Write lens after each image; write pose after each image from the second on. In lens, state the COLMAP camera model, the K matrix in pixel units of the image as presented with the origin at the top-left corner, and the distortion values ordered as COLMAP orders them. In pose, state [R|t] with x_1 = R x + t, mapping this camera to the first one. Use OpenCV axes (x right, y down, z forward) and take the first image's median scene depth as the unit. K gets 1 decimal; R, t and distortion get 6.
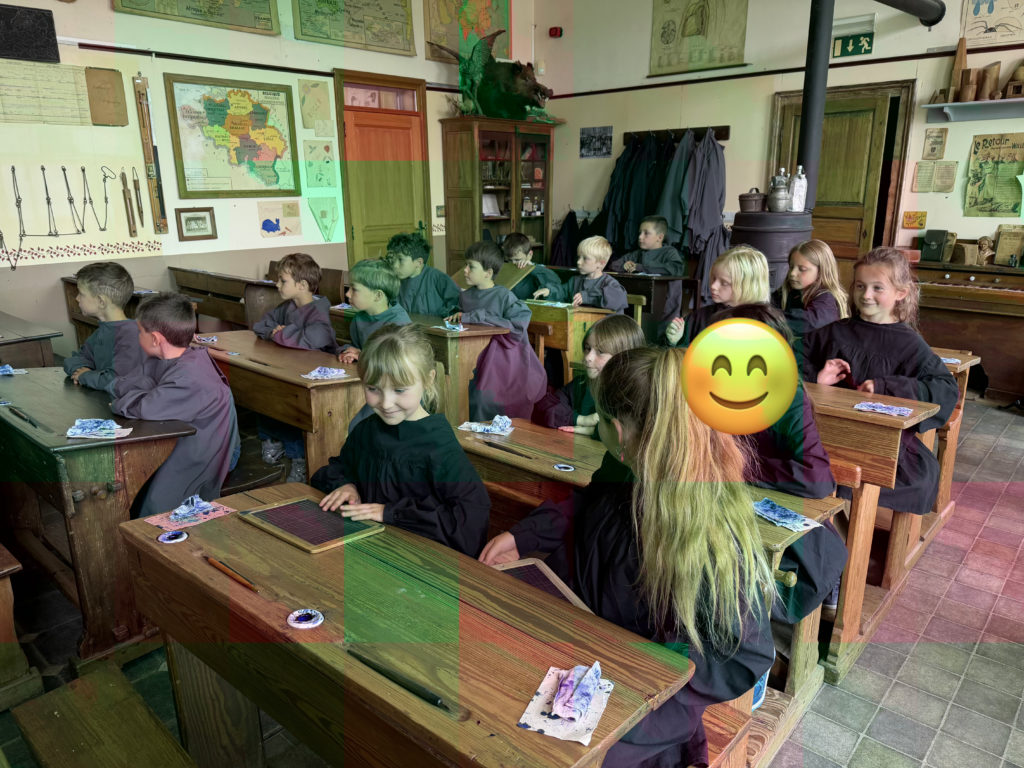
lens RADIAL K [[723.5, 0, 517.1], [0, 723.5, 379.6], [0, 0, 1]] dist [0.029638, -0.029395]
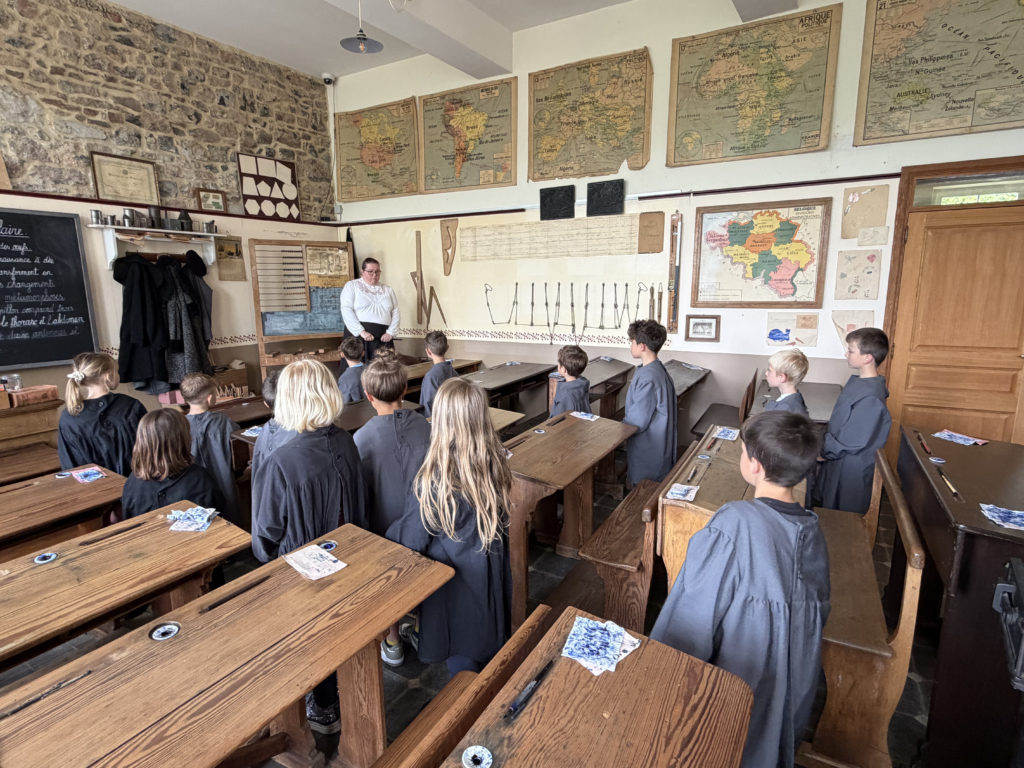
lens RADIAL K [[544.4, 0, 513.5], [0, 544.4, 385.9], [0, 0, 1]] dist [0.004016, -0.001617]
pose [[0.204649, 0.188090, -0.960594, 0.371121], [-0.248696, 0.959152, 0.134824, -0.166802], [0.946715, 0.211304, 0.243066, 0.510474]]
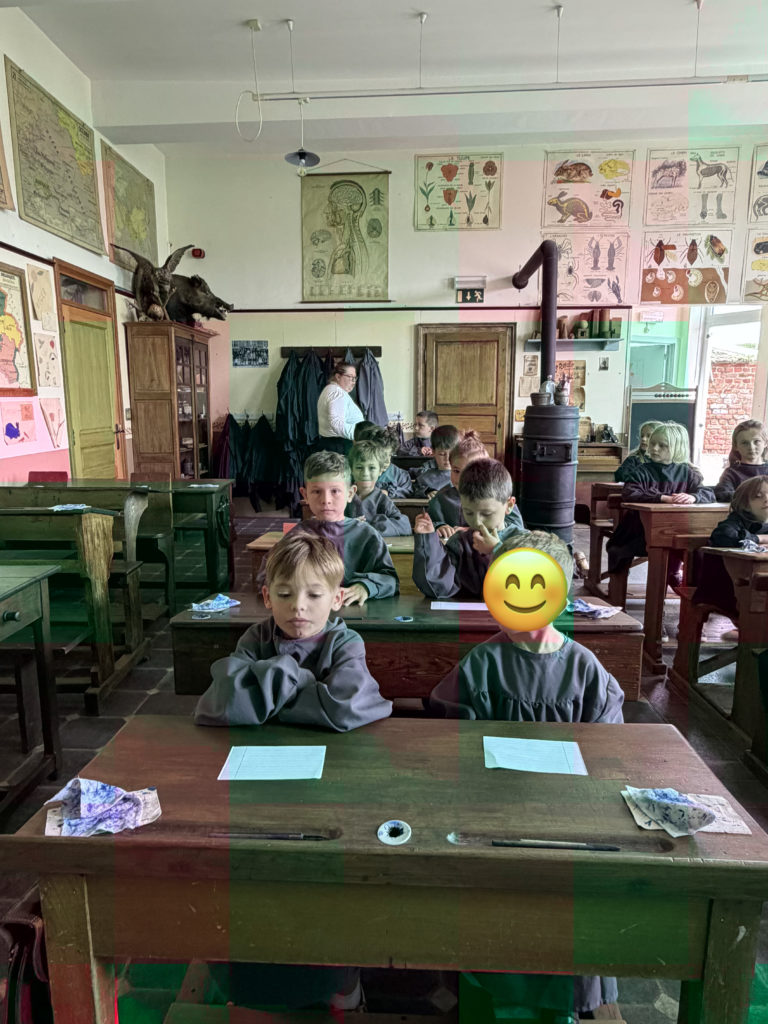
lens RADIAL K [[634.3, 0, 384.7], [0, 634.3, 508.3], [0, 0, 1]] dist [0.009229, 0.002862]
pose [[0.771405, -0.102445, 0.628045, -0.518163], [0.162845, 0.985872, -0.039204, -0.029351], [-0.615156, 0.132517, 0.777189, 0.203316]]
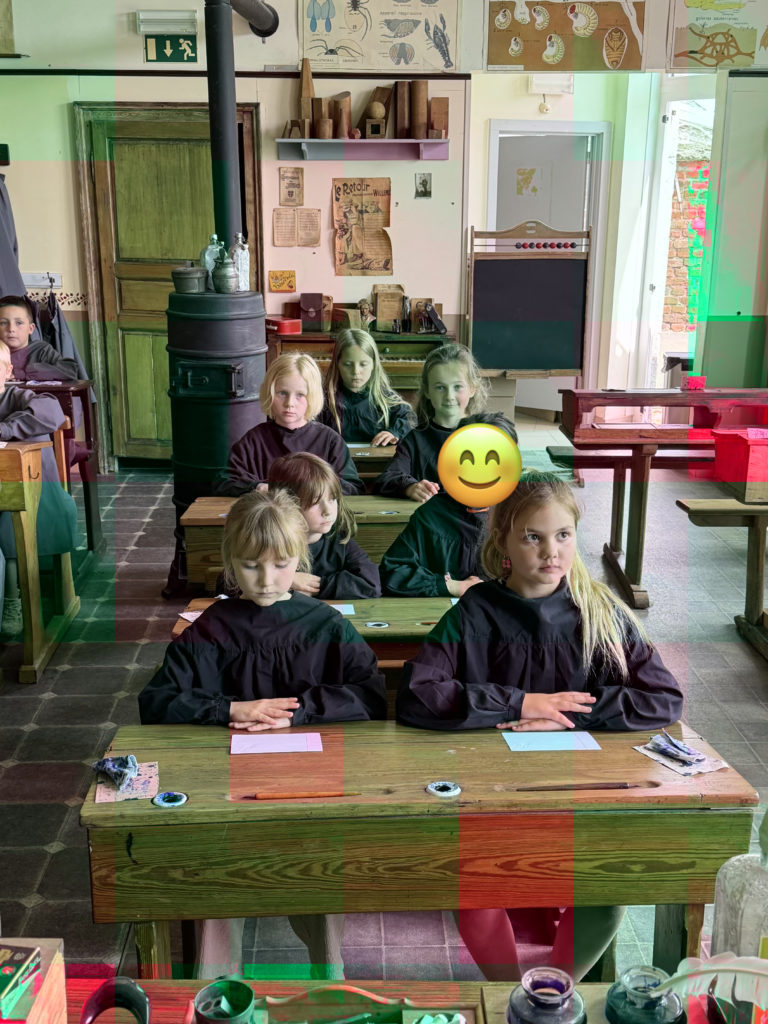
lens RADIAL K [[1213.6, 0, 376.2], [0, 1213.6, 520.0], [0, 0, 1]] dist [0.090132, 0.000000]
pose [[0.730700, -0.176638, 0.659452, -0.319774], [0.171836, 0.982436, 0.072750, -0.042229], [-0.660719, 0.060159, 0.748218, -0.056579]]
